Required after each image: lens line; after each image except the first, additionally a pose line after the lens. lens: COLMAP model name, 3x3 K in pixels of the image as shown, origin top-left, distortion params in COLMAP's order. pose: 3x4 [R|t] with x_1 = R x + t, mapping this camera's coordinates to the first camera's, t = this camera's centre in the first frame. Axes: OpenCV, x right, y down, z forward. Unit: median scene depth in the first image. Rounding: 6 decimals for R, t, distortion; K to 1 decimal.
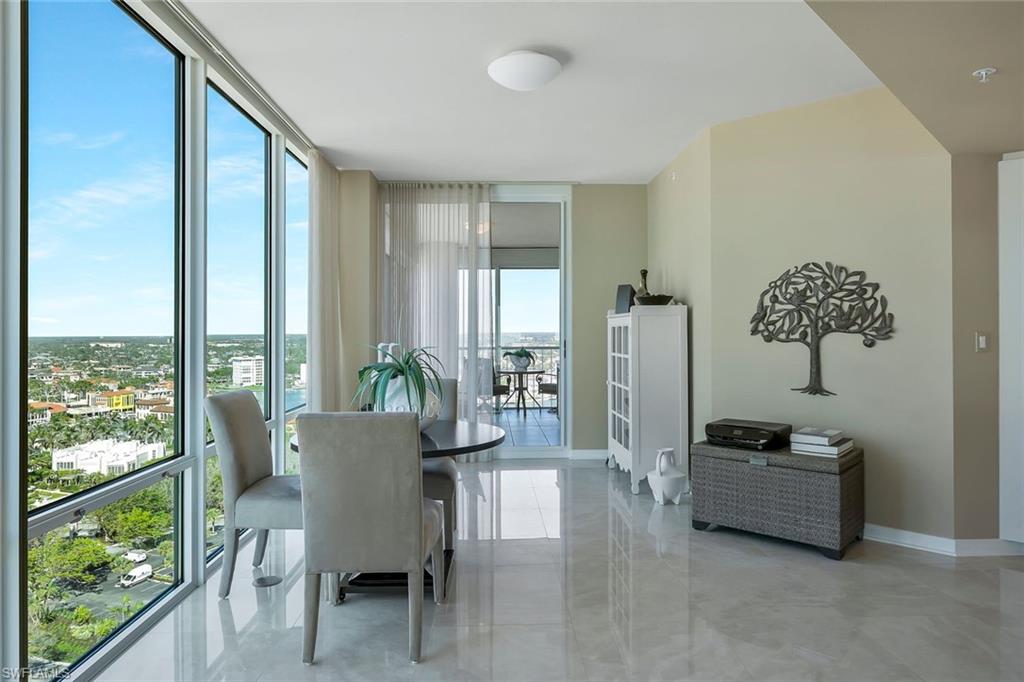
lens RADIAL K [[616.9, 0, 514.1], [0, 616.9, 337.3], [0, 0, 1]] dist [-0.005732, -0.001432]
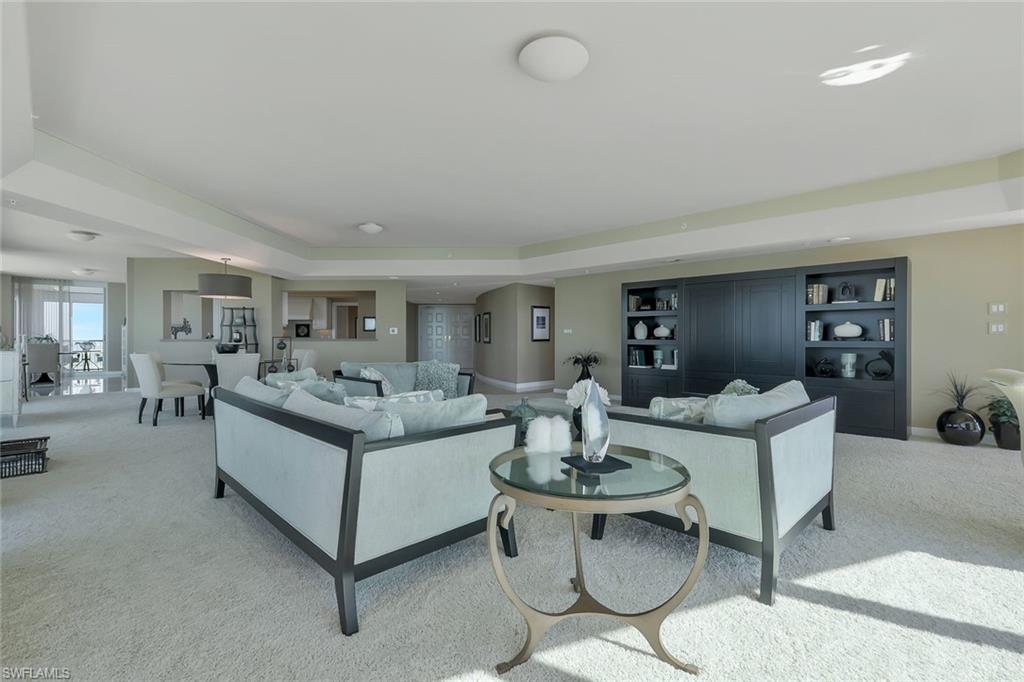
lens RADIAL K [[453.5, 0, 519.5], [0, 453.5, 343.9], [0, 0, 1]] dist [-0.001803, -0.000332]
pose [[0.718026, -0.006434, 0.695987, -0.002390], [0.003217, 0.999977, 0.005924, 0.024870], [-0.696009, -0.002015, 0.718030, -1.235691]]
